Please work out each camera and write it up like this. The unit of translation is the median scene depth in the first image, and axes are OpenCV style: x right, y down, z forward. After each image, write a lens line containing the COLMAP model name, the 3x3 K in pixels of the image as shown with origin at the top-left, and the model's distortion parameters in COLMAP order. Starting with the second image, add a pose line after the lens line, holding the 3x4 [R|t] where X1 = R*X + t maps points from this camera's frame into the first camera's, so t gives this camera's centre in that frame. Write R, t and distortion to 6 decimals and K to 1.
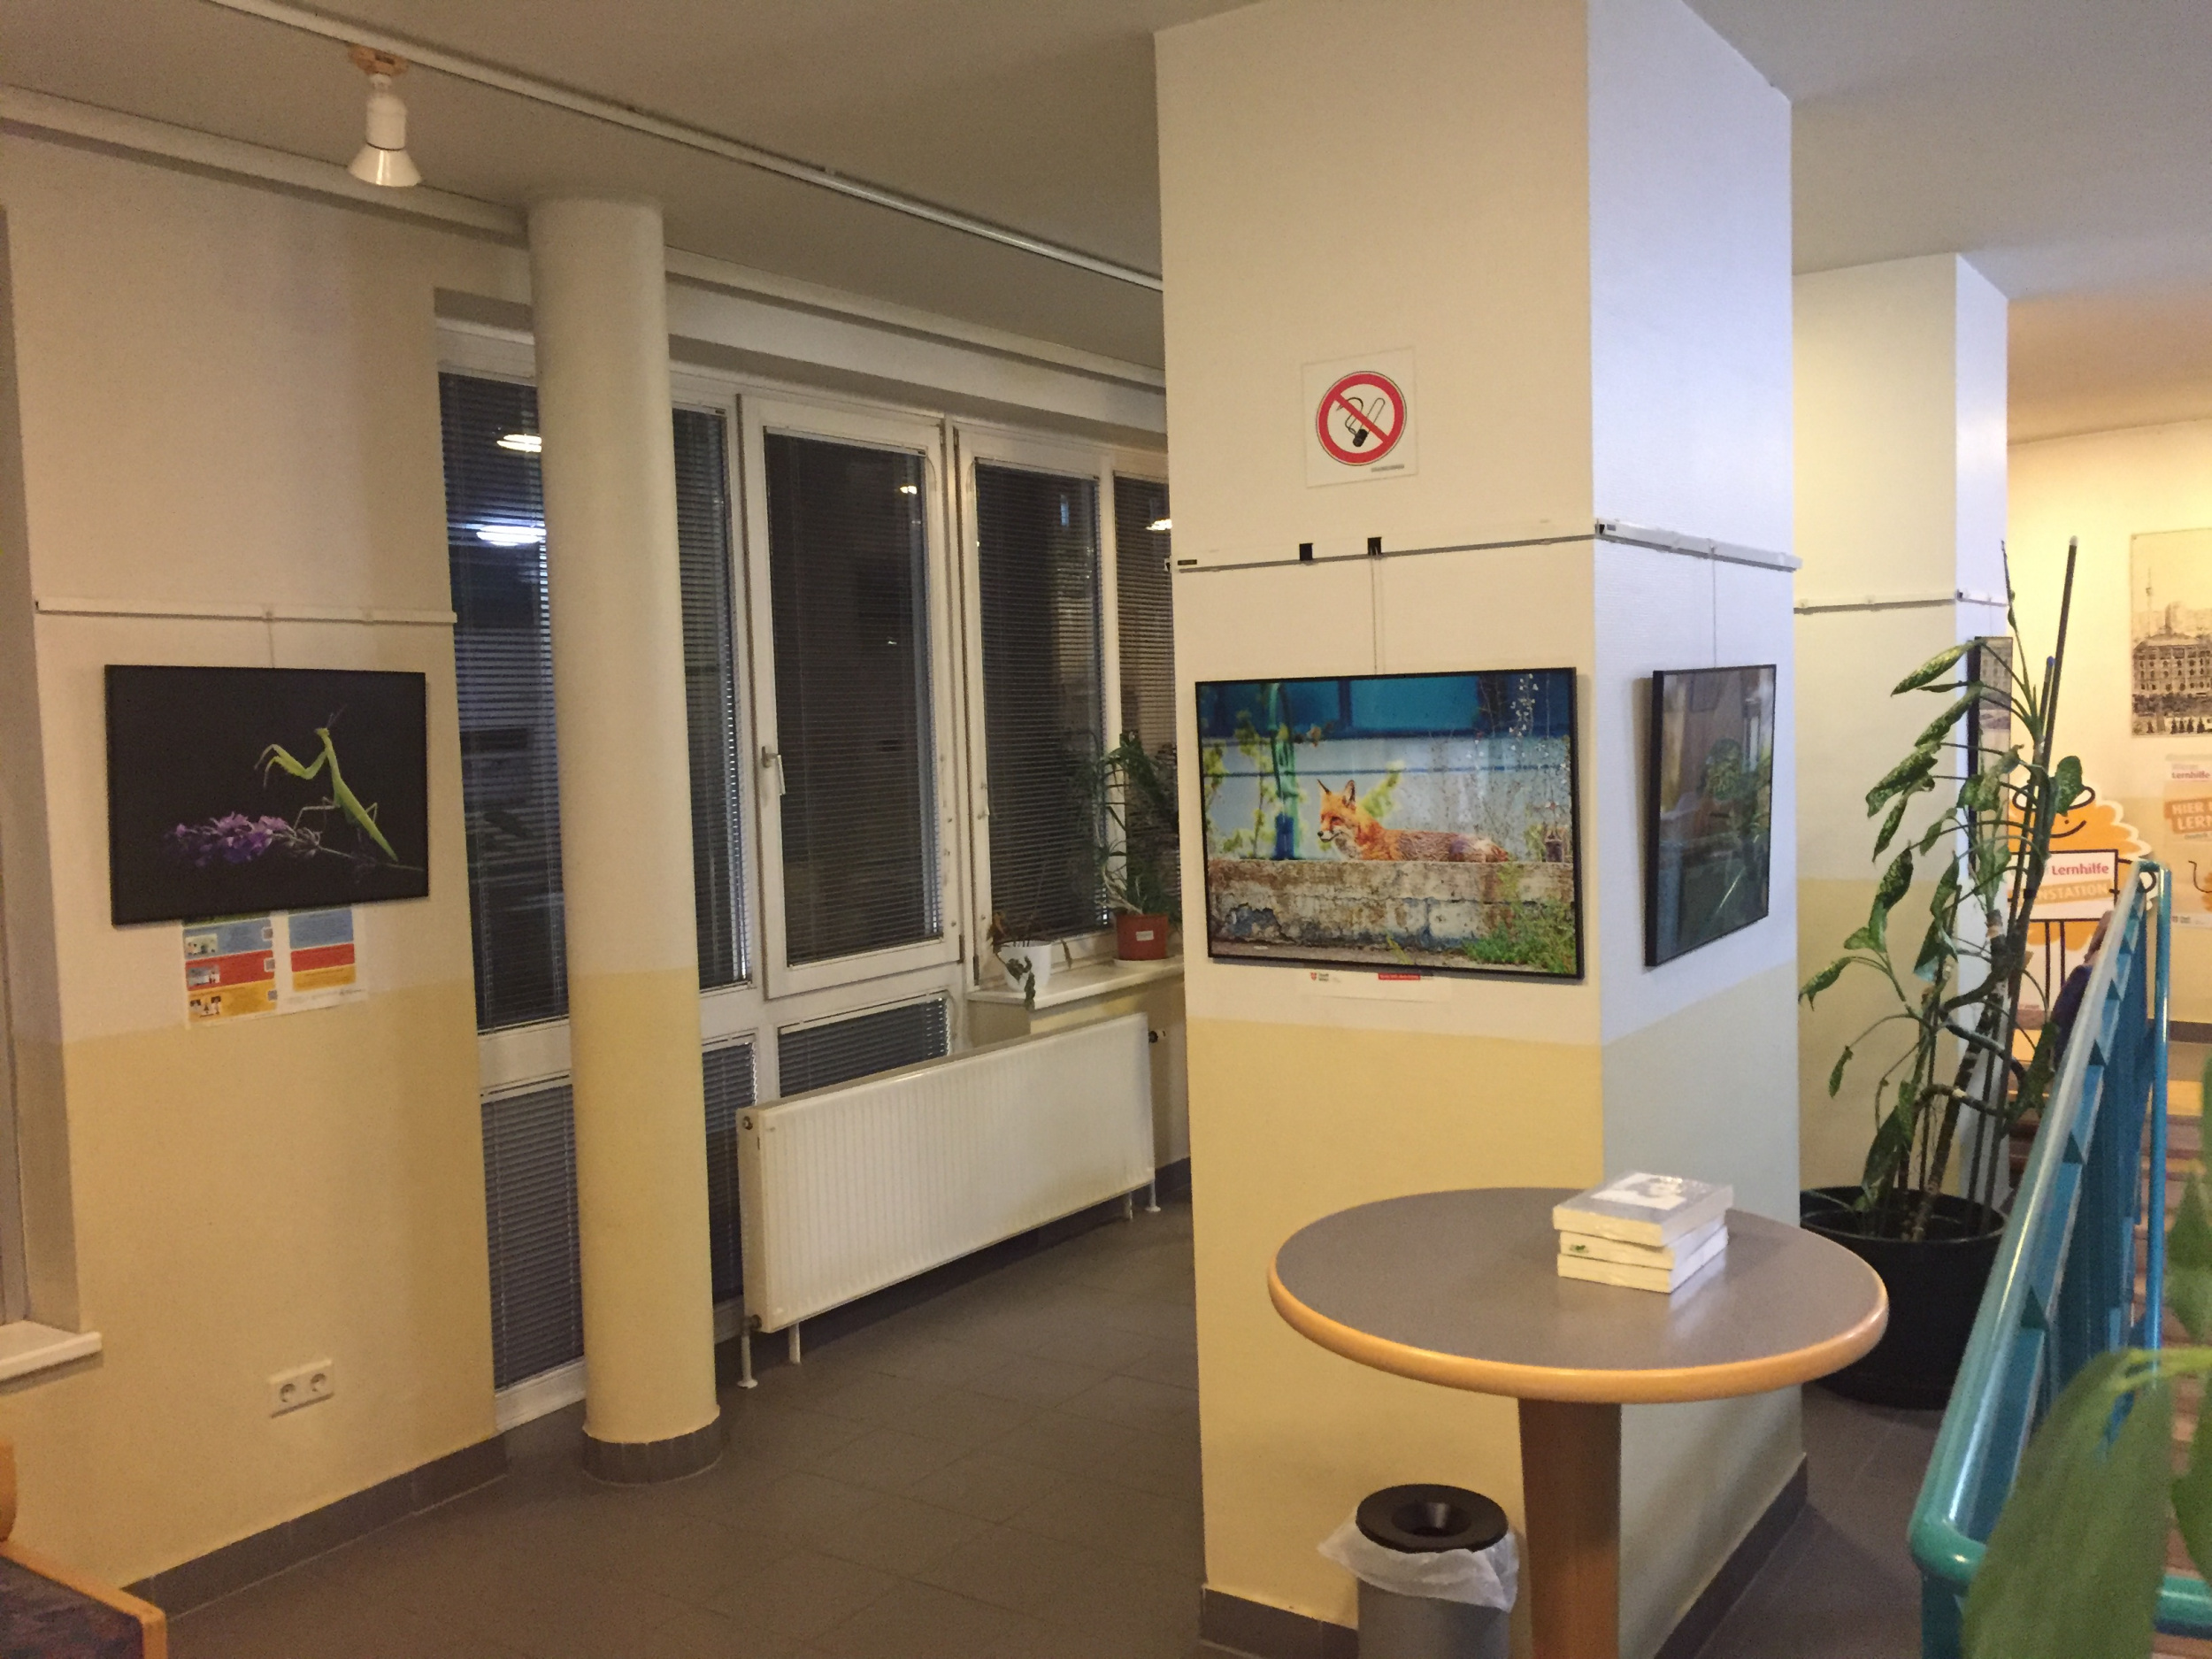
lens RADIAL K [[1888.0, 0, 1109.0], [0, 1888.0, 835.1], [0, 0, 1]] dist [0.076017, -0.095737]
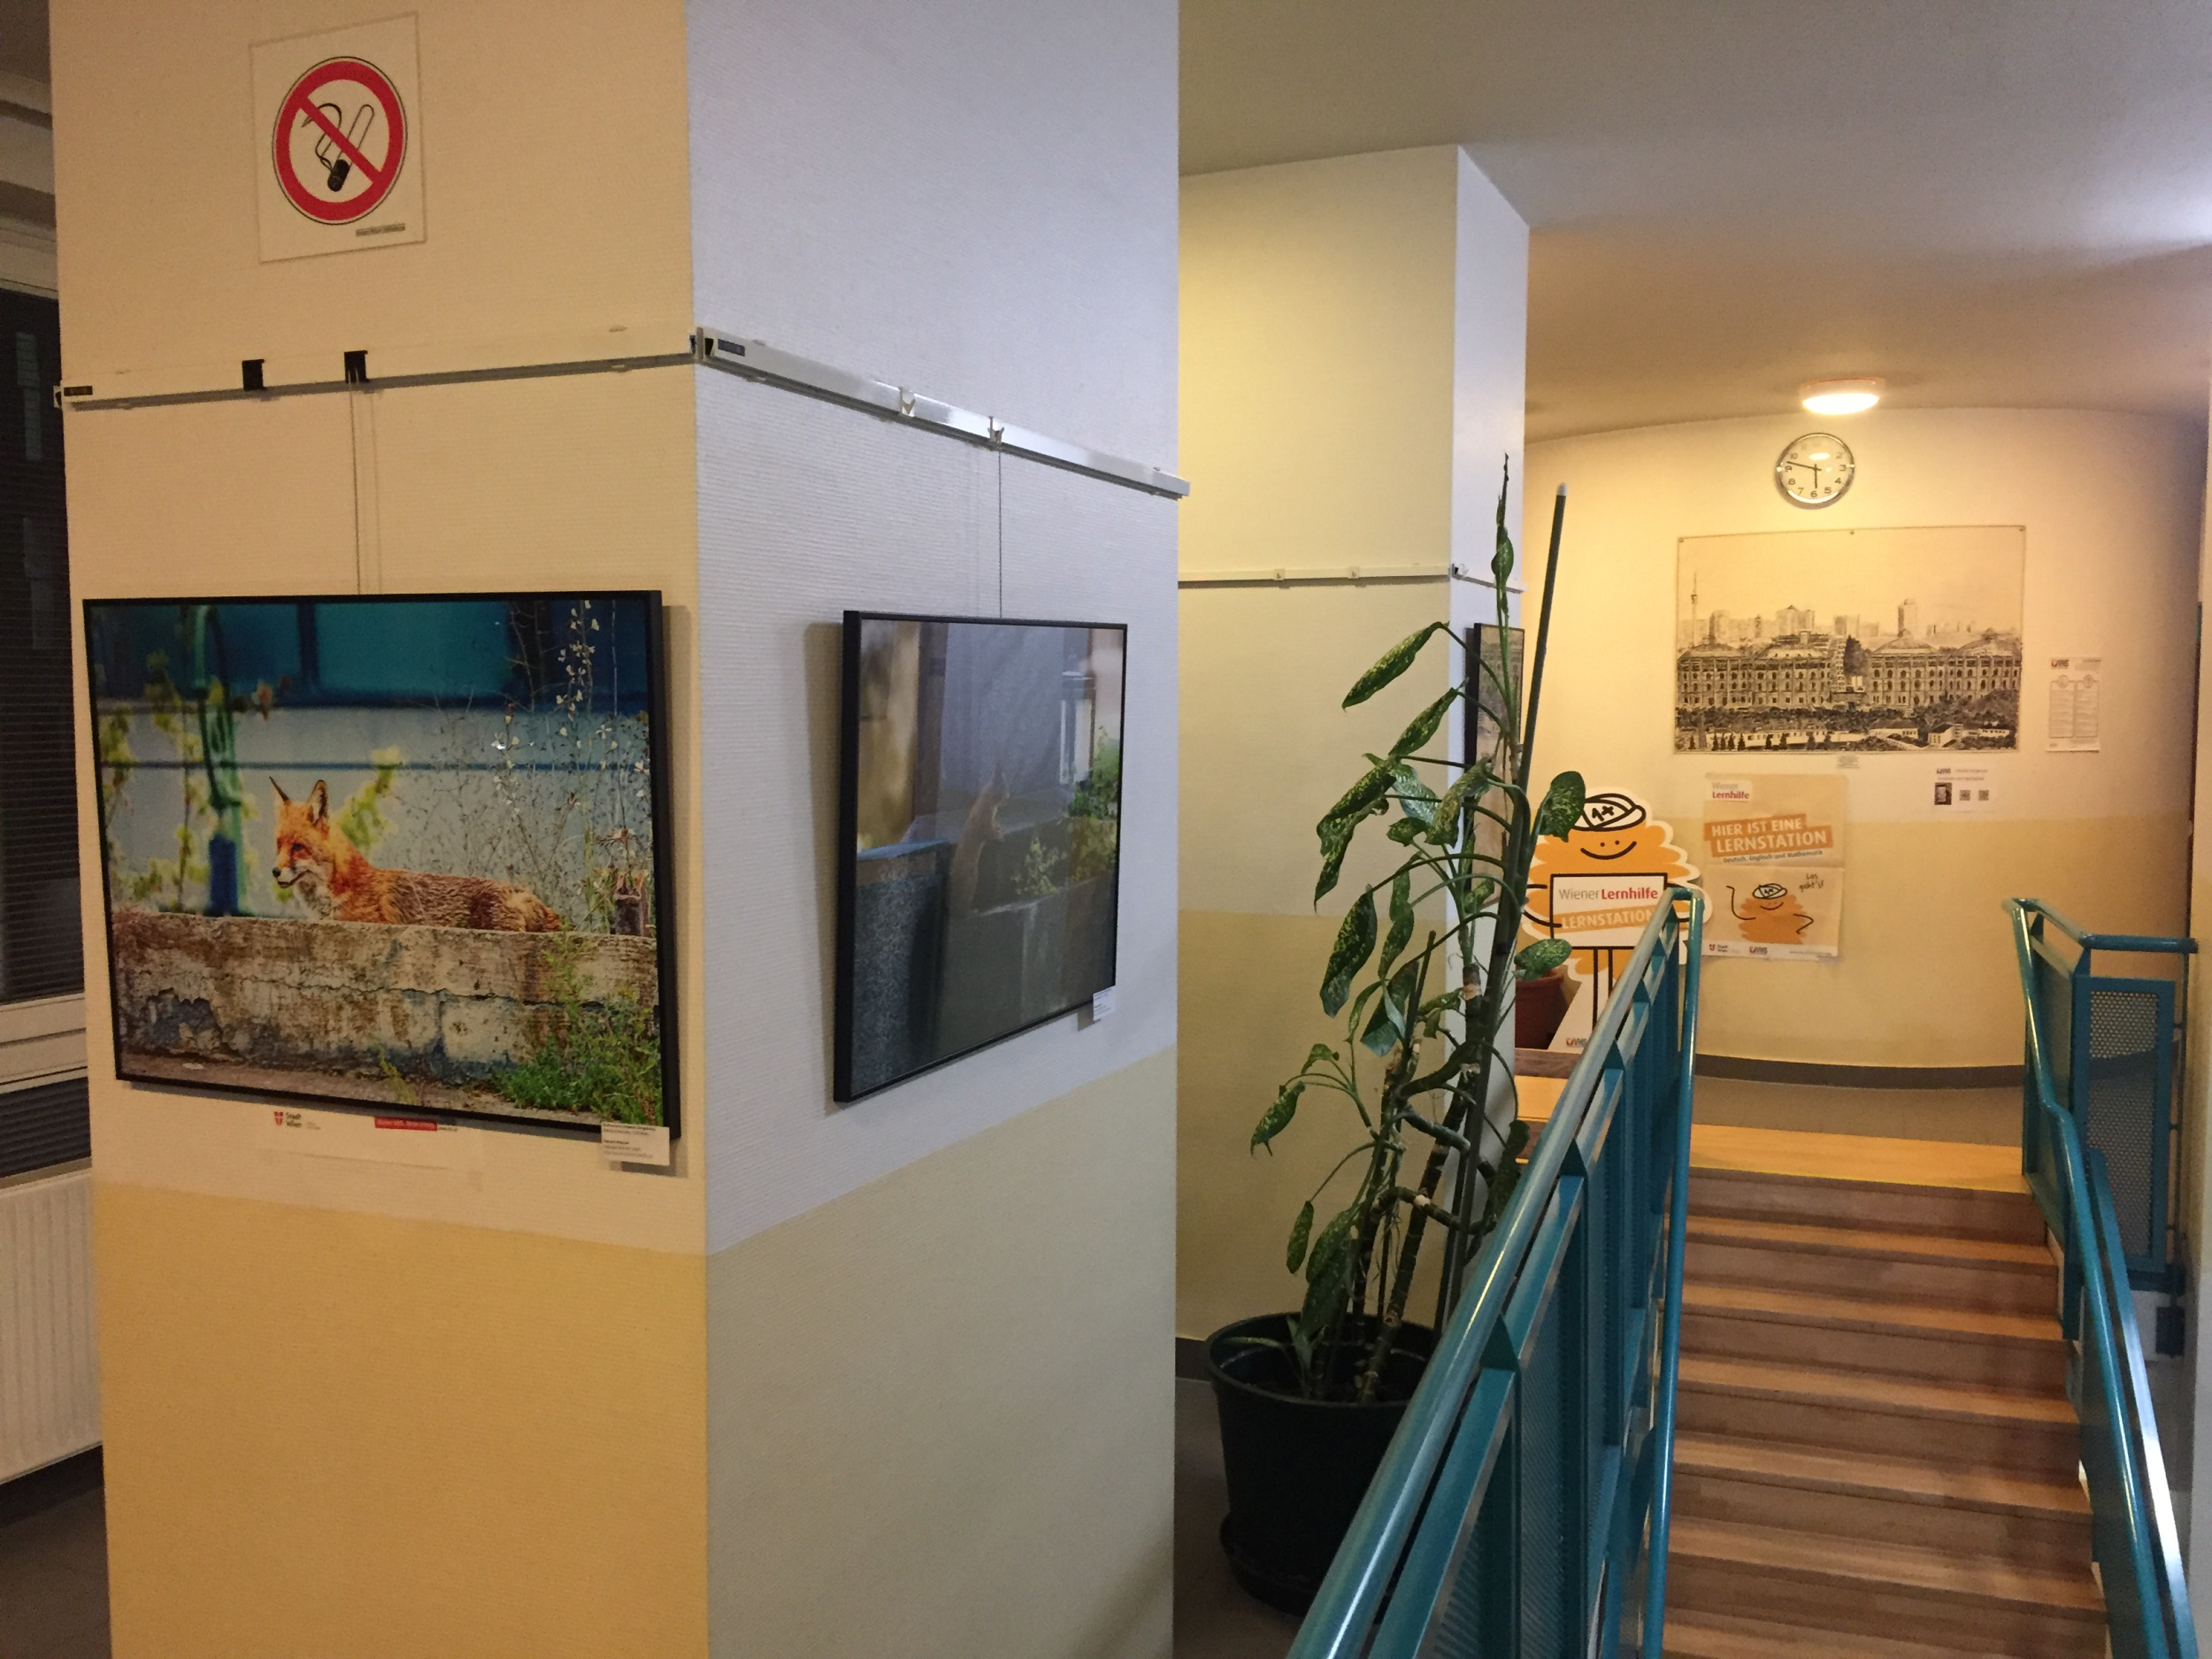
lens RADIAL K [[1888.0, 0, 1109.0], [0, 1888.0, 835.1], [0, 0, 1]] dist [0.076017, -0.095737]
pose [[0.982031, 0.020582, 0.187593, 0.252125], [-0.021218, 0.999774, 0.001383, -0.018205], [-0.187522, -0.005339, 0.982246, 0.389881]]
